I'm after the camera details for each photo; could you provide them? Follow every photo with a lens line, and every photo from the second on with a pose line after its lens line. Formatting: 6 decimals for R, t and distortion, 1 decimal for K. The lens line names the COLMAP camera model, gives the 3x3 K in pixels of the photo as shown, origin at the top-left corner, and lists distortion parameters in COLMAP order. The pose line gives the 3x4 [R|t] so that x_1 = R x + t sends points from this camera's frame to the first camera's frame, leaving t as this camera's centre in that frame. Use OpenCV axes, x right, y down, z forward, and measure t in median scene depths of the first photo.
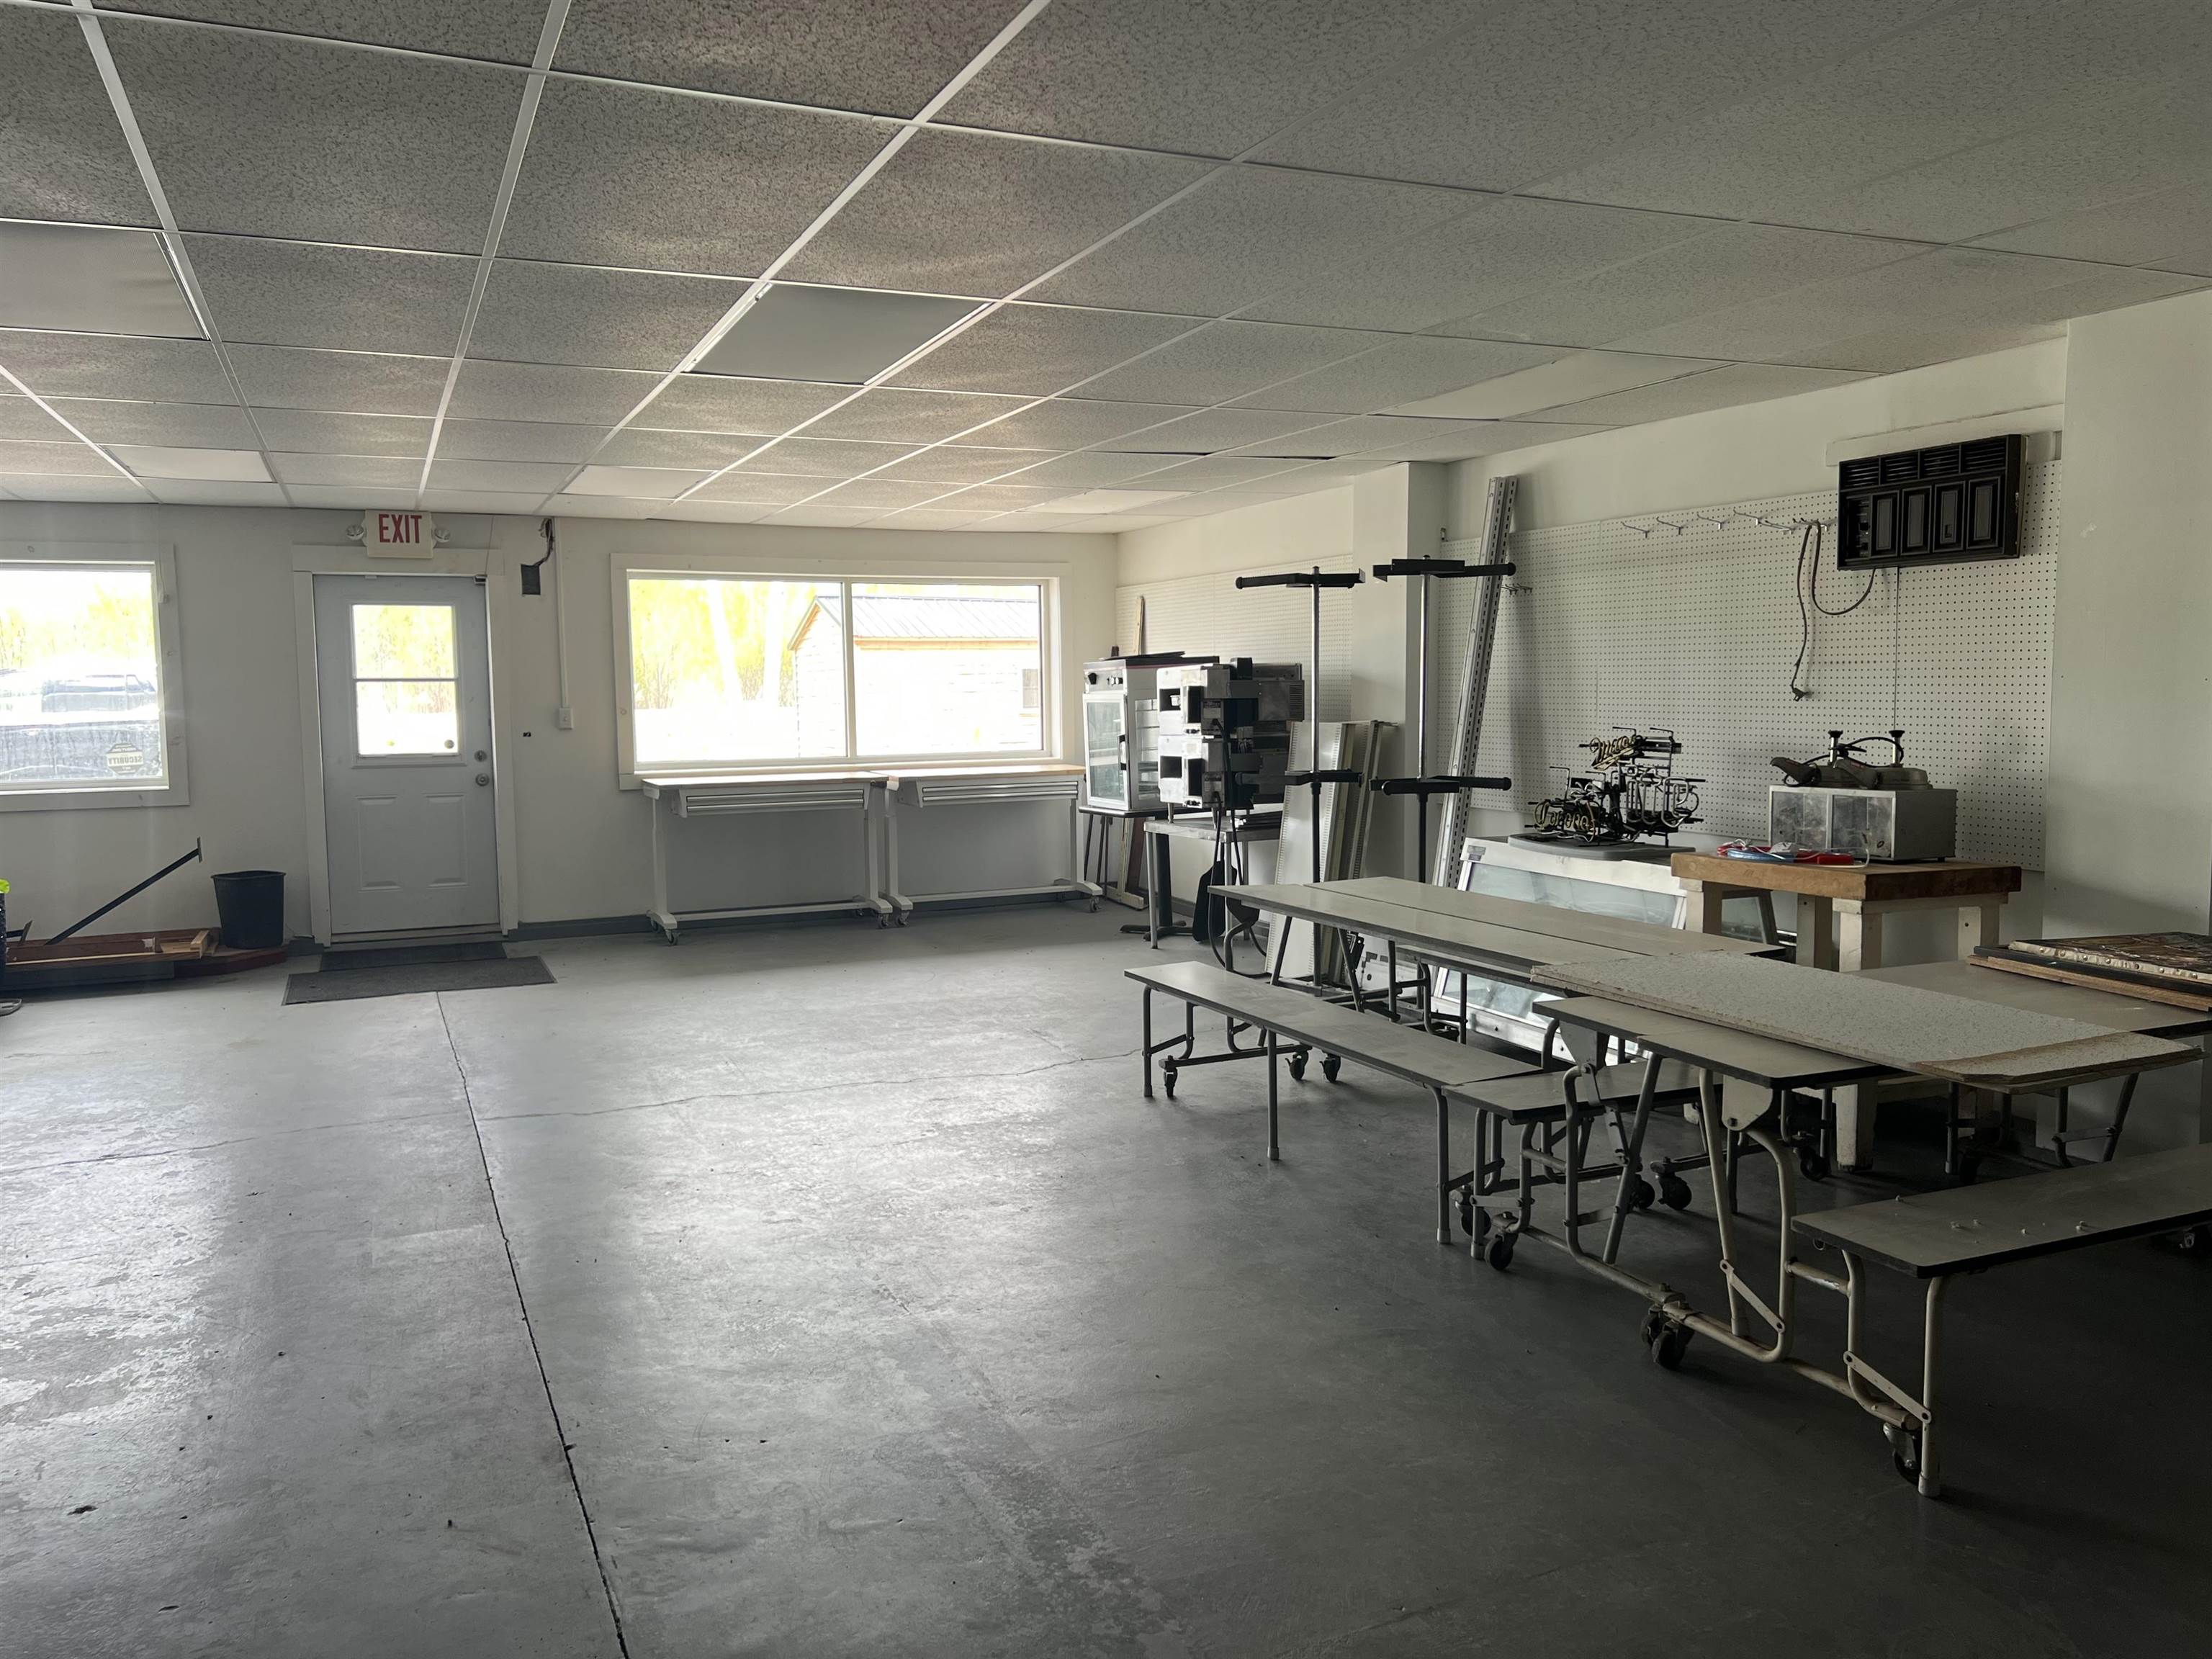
lens RADIAL K [[1673.5, 0, 1108.4], [0, 1673.5, 824.6], [0, 0, 1]] dist [0.056814, -0.062288]
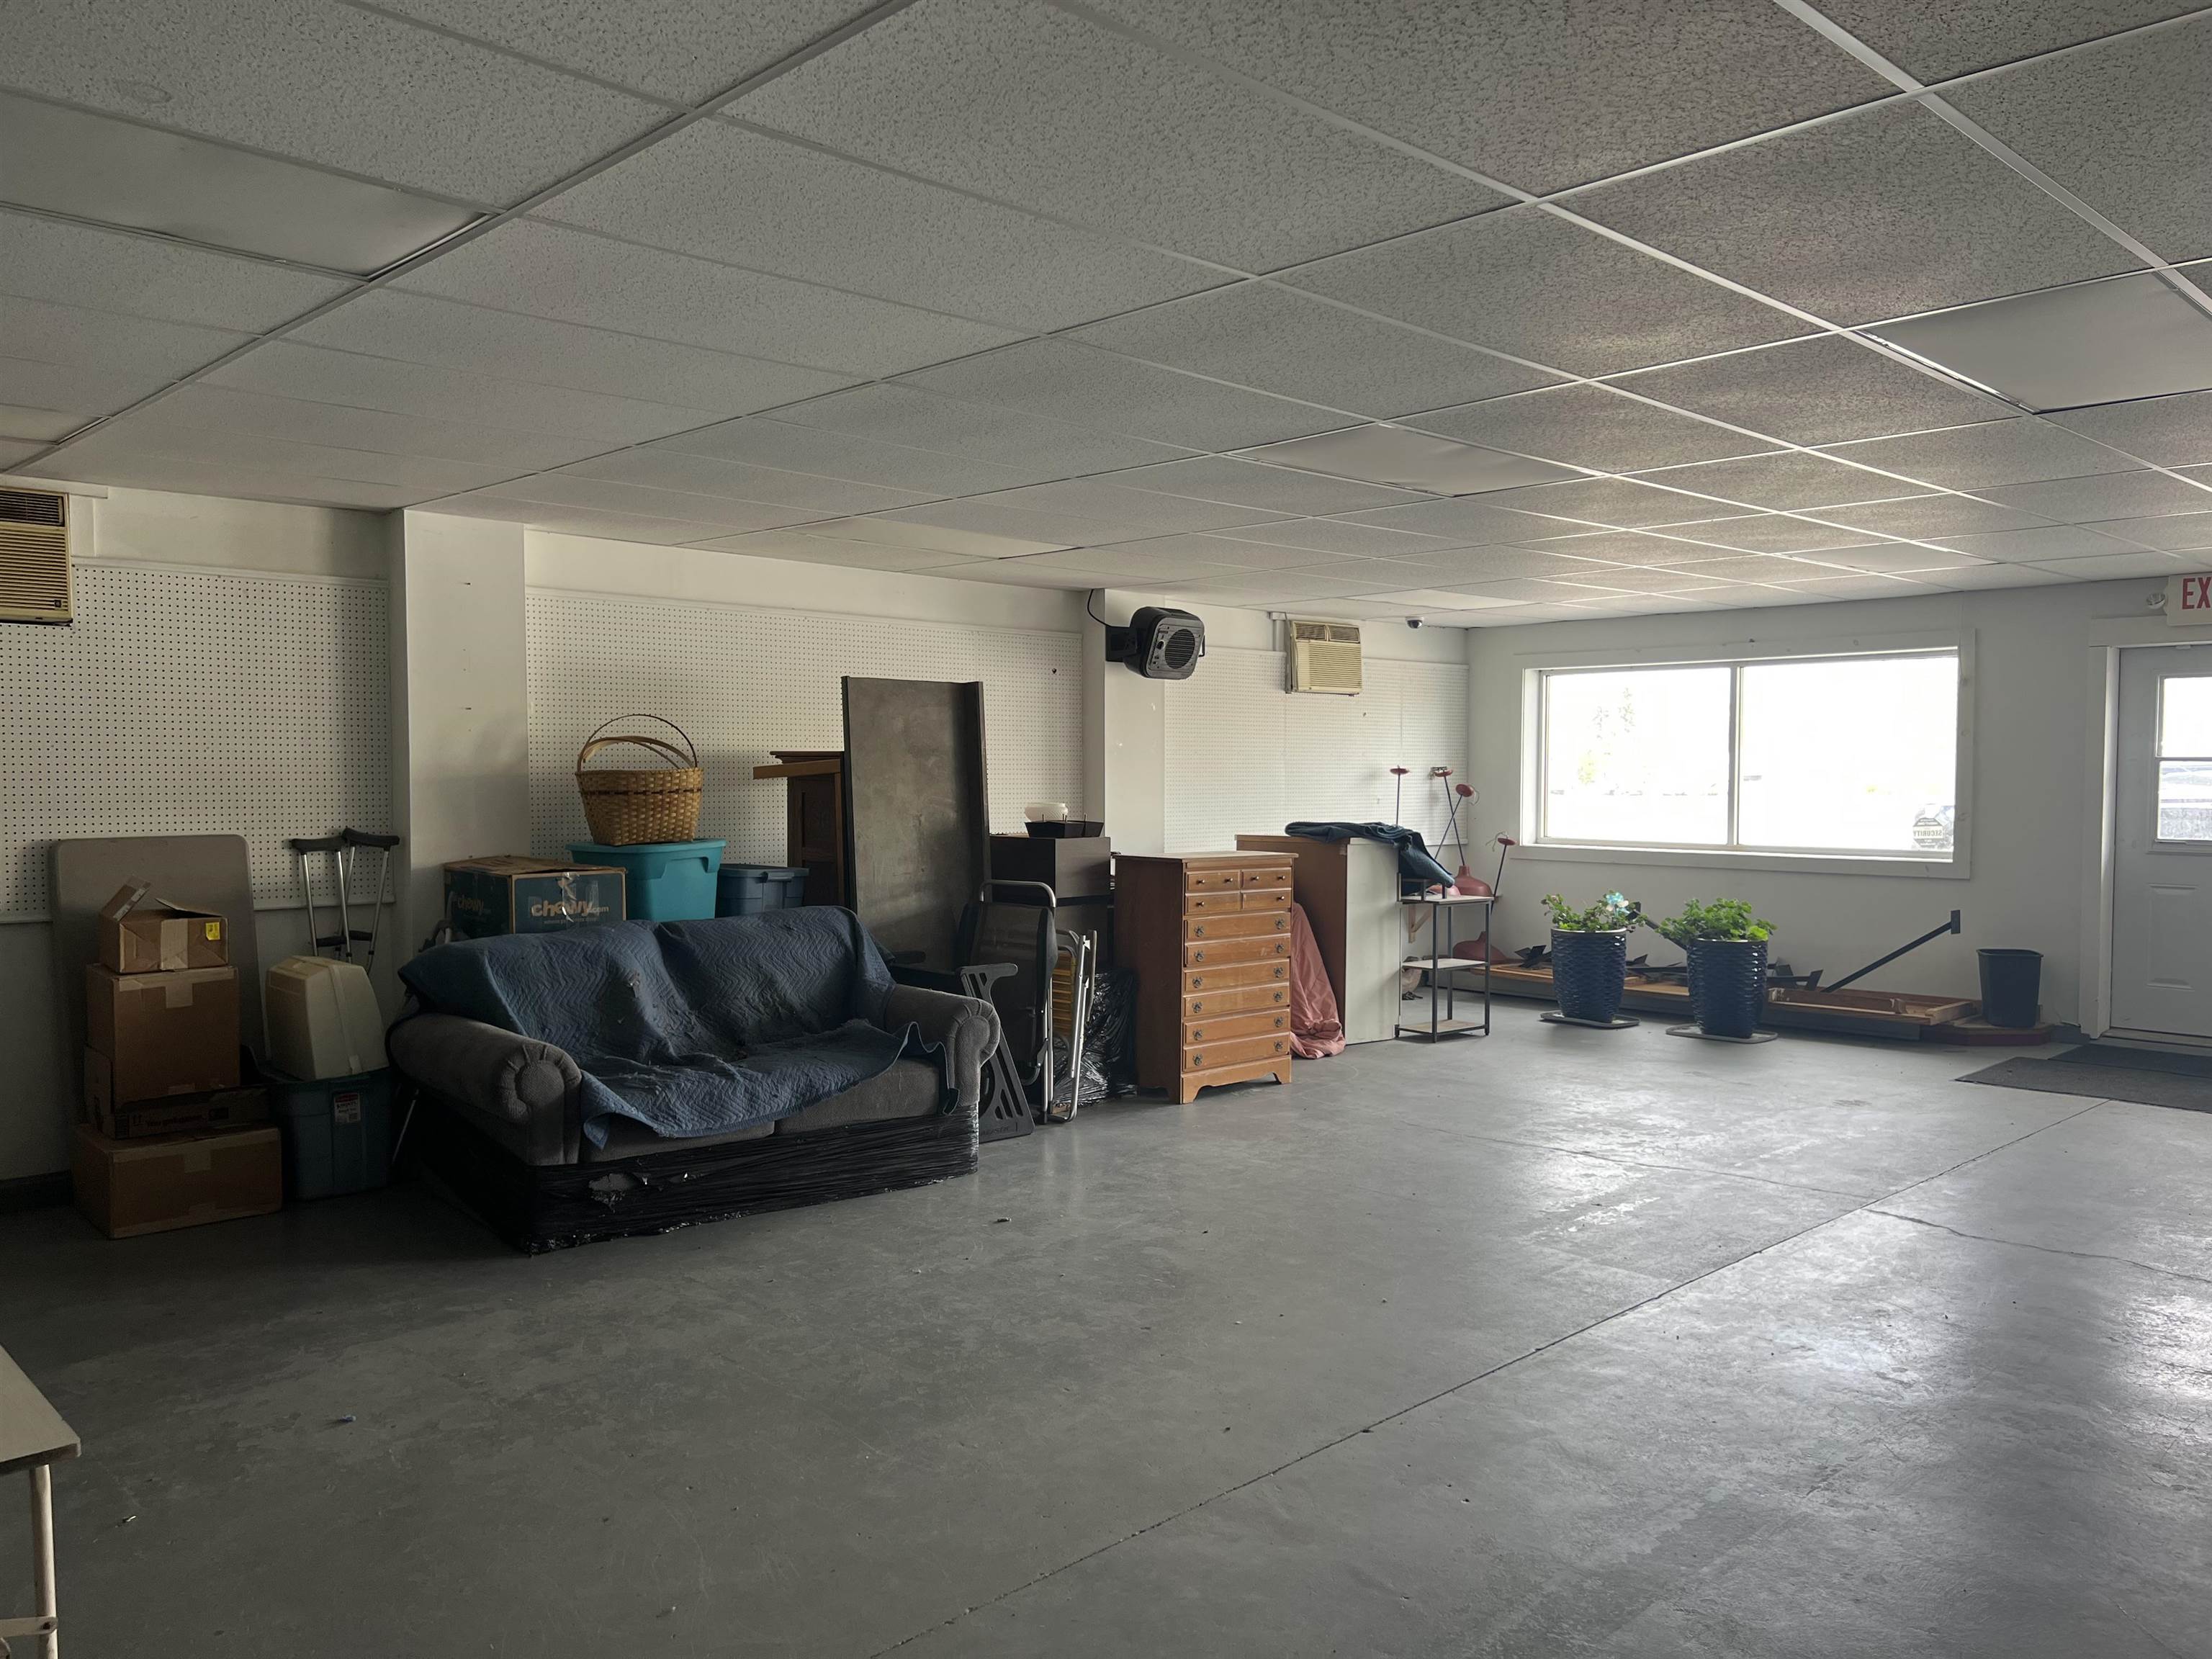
lens RADIAL K [[1673.5, 0, 1109.1], [0, 1673.5, 840.1], [0, 0, 1]] dist [0.056814, -0.062288]
pose [[0.340321, 0.050156, -0.938971, 0.471354], [-0.082898, 0.996289, 0.023172, -0.030136], [0.936648, 0.069953, 0.343215, 0.289167]]
